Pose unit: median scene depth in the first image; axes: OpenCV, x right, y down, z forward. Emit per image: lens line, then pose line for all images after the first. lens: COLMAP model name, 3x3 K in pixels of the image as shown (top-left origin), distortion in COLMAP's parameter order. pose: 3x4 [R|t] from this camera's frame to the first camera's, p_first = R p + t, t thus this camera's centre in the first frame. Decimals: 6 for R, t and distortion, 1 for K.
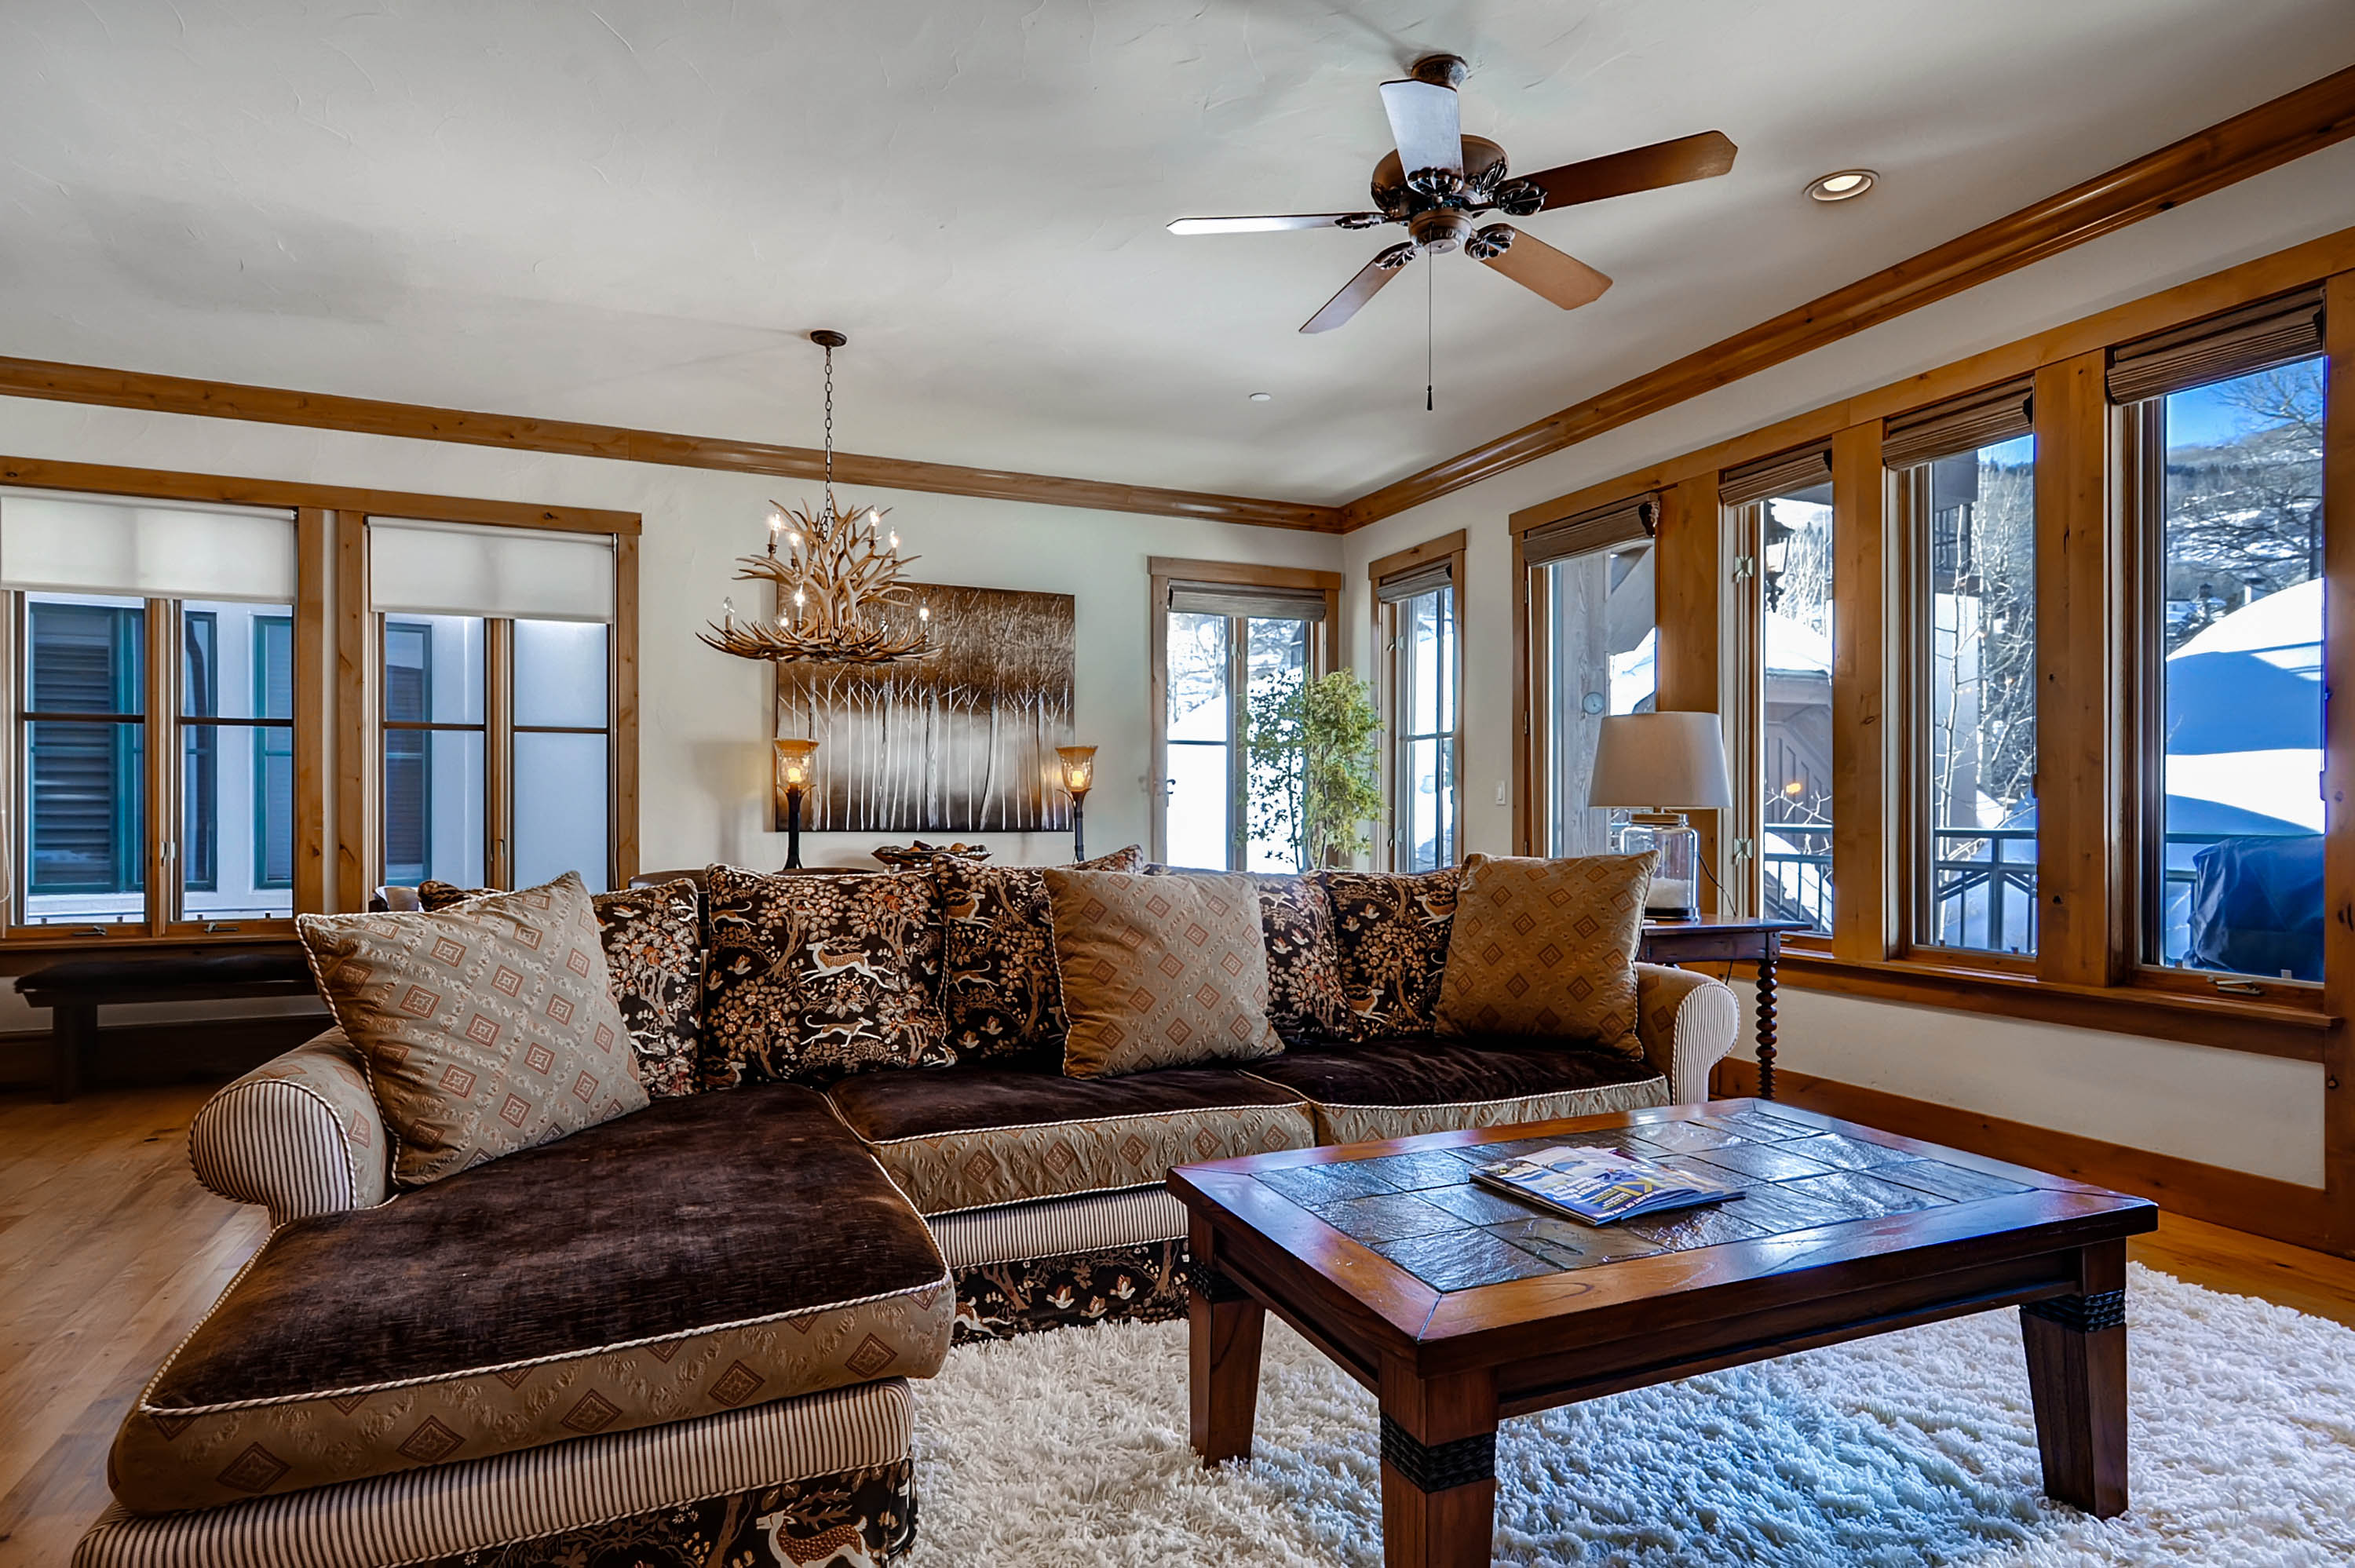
lens RADIAL K [[1237.4, 0, 1176.4], [0, 1237.4, 803.4], [0, 0, 1]] dist [0.004664, 0.000645]
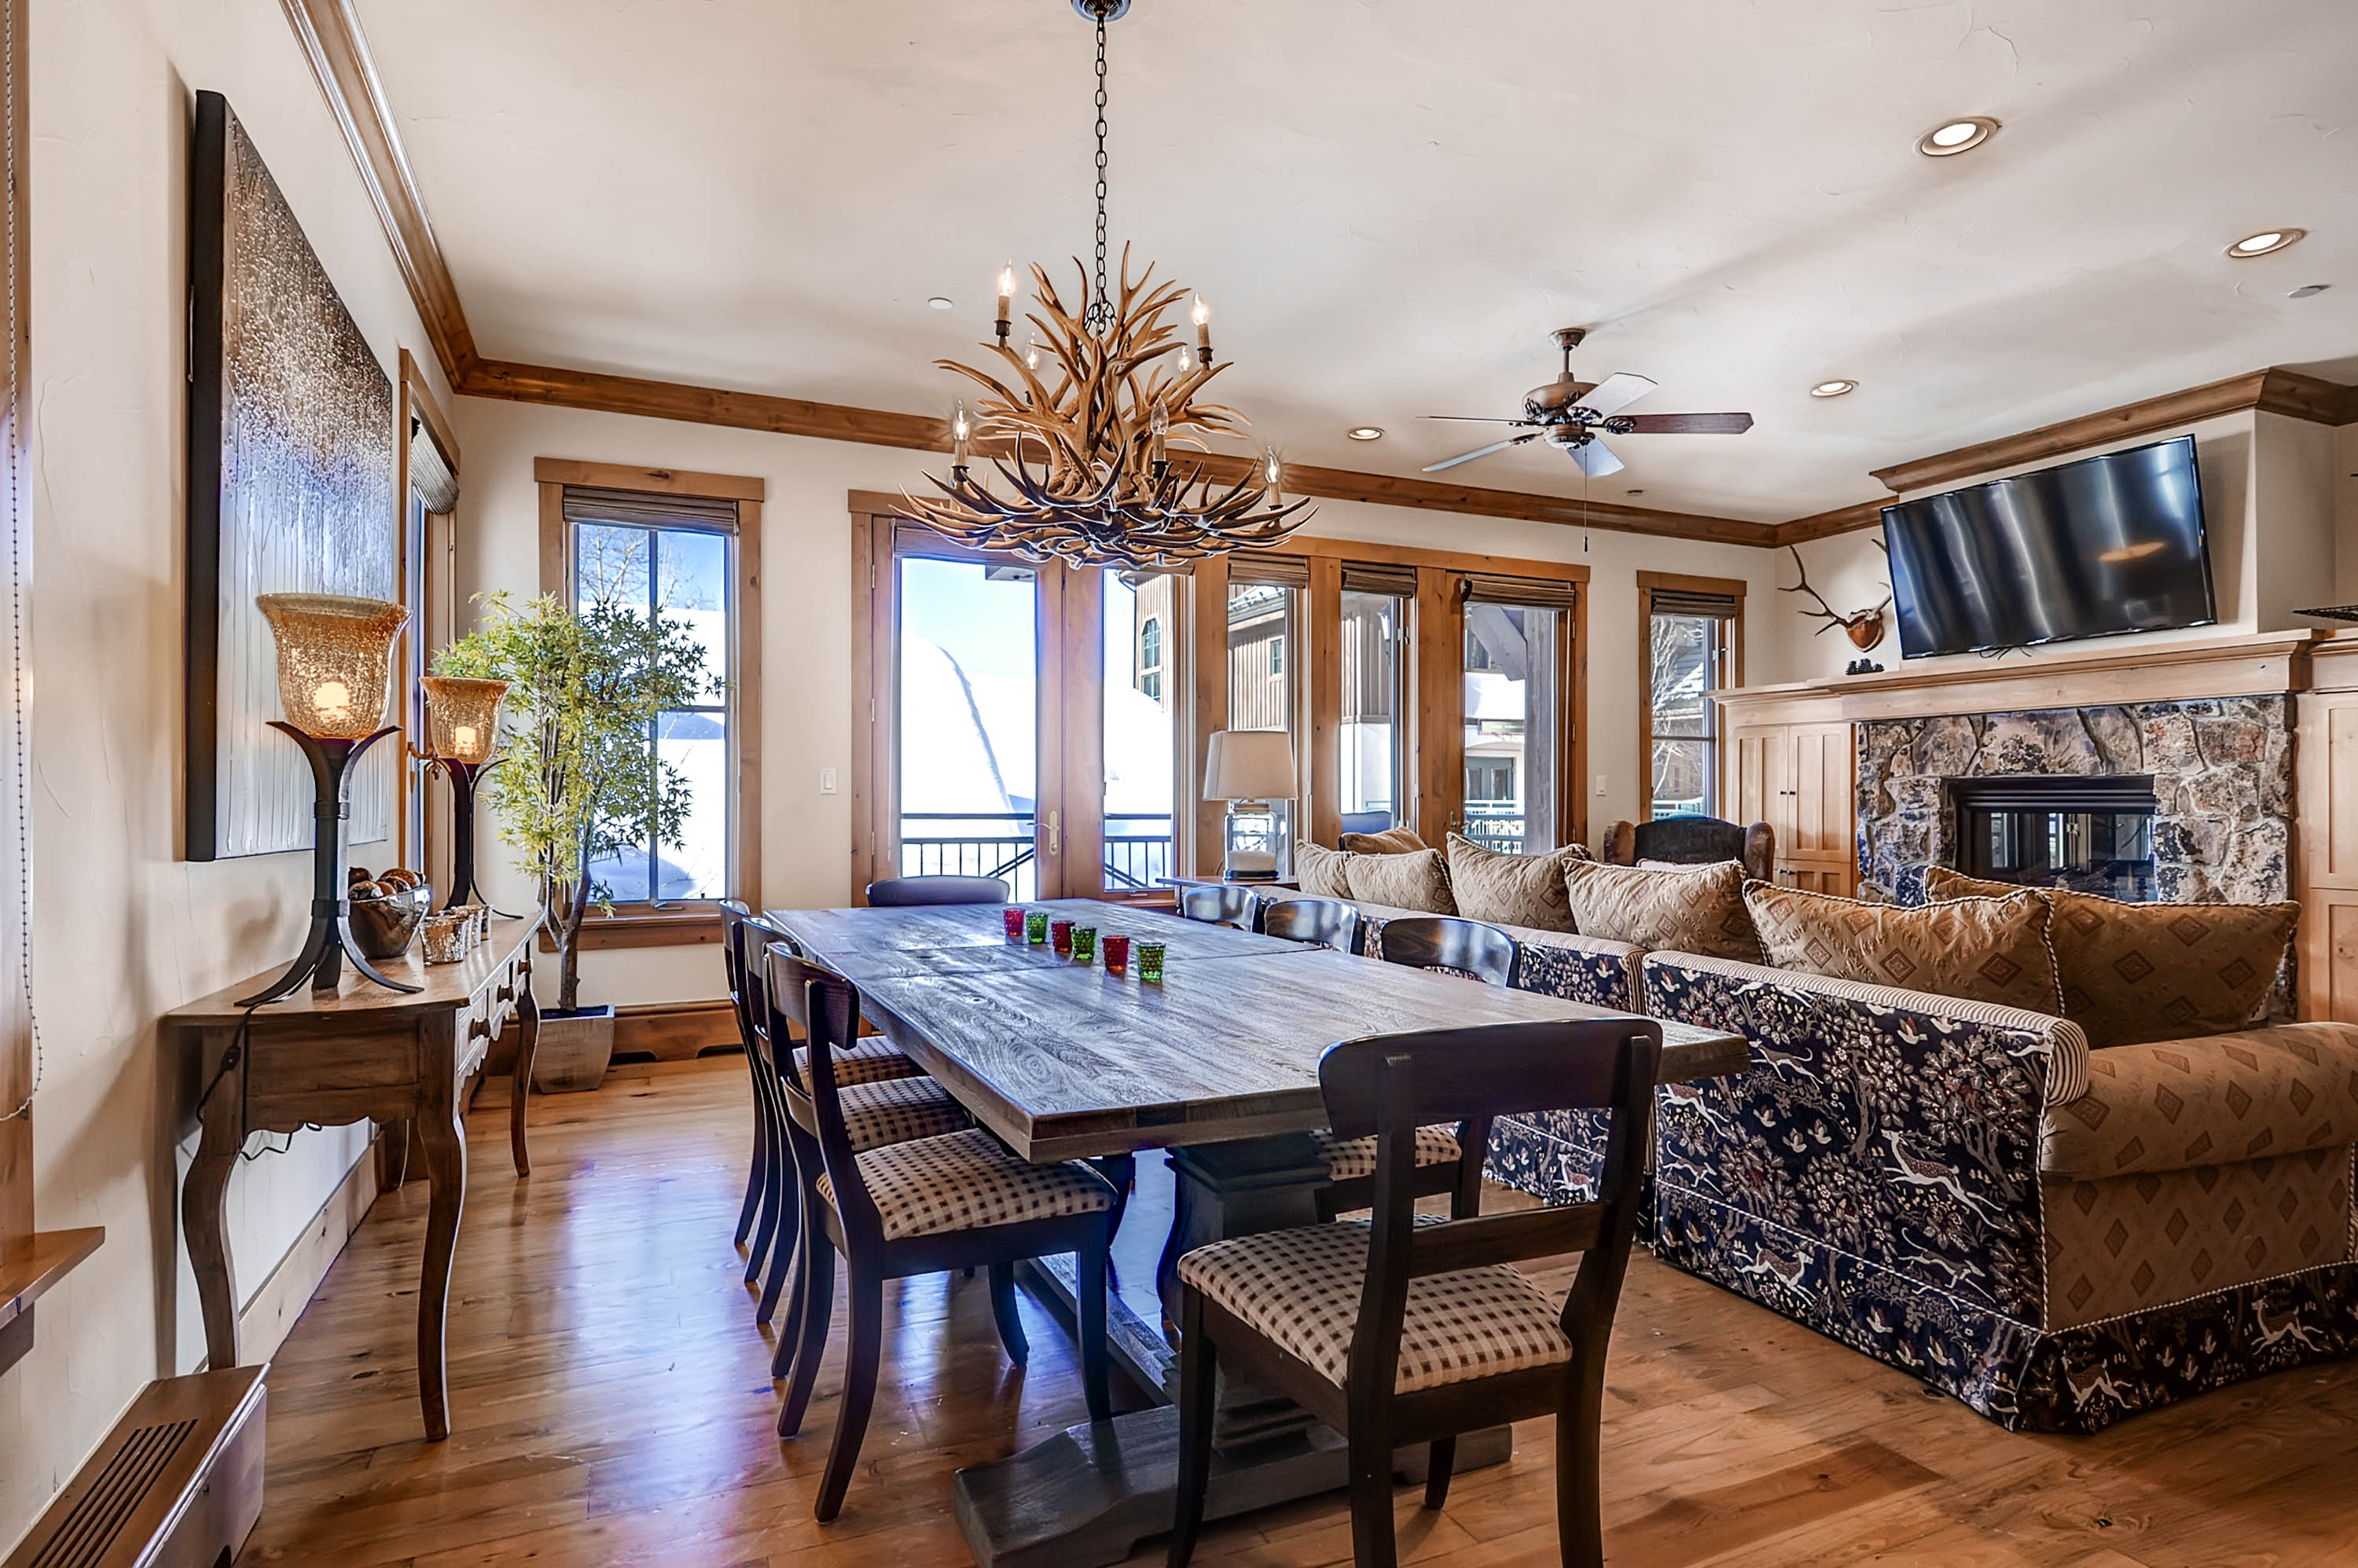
lens RADIAL K [[1216.8, 0, 1179.0], [0, 1216.8, 784.0], [0, 0, 1]] dist [0.002593, -0.000785]
pose [[-0.009151, 0.013792, 0.999863, -0.715628], [-0.006965, 0.999880, -0.013856, 0.004896], [-0.999934, -0.007090, -0.009054, 0.810062]]
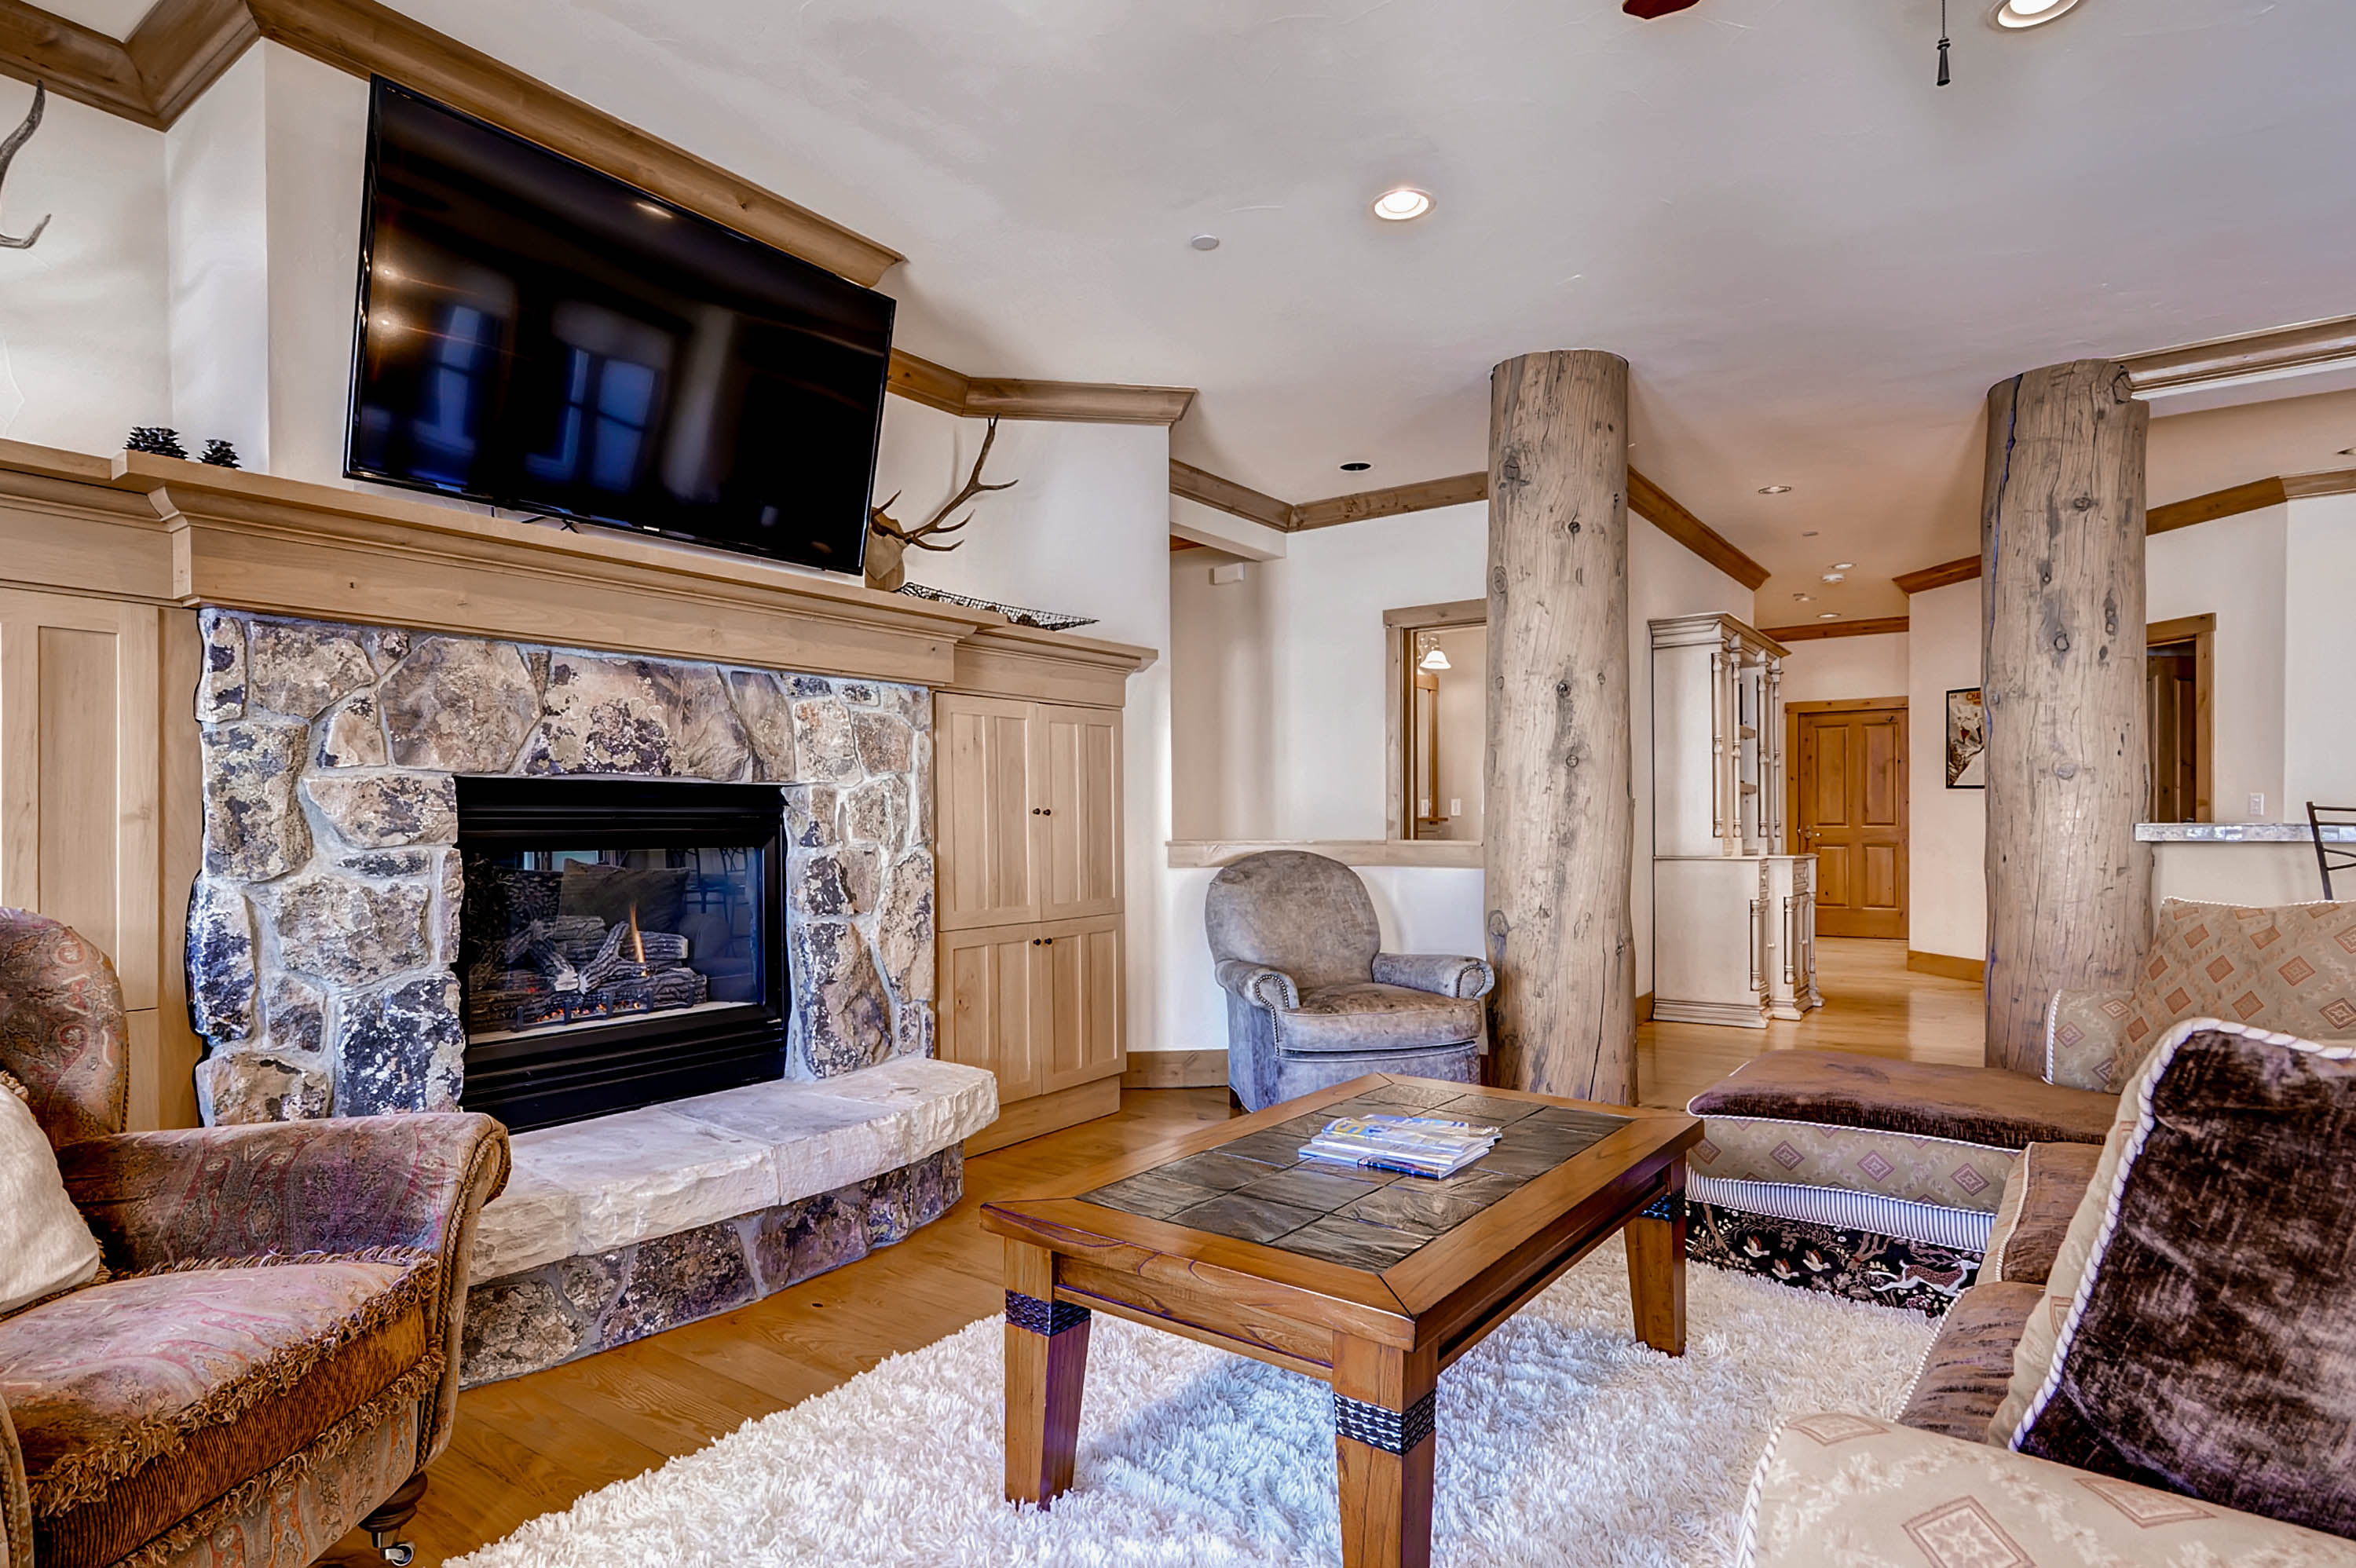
lens RADIAL K [[1242.1, 0, 1181.8], [0, 1242.1, 827.3], [0, 0, 1]] dist [0.002664, -0.000047]
pose [[-0.863875, 0.005920, -0.503672, 0.396873], [0.006063, 0.999981, 0.001354, 0.001099], [0.503670, -0.001884, -0.863894, 0.681079]]
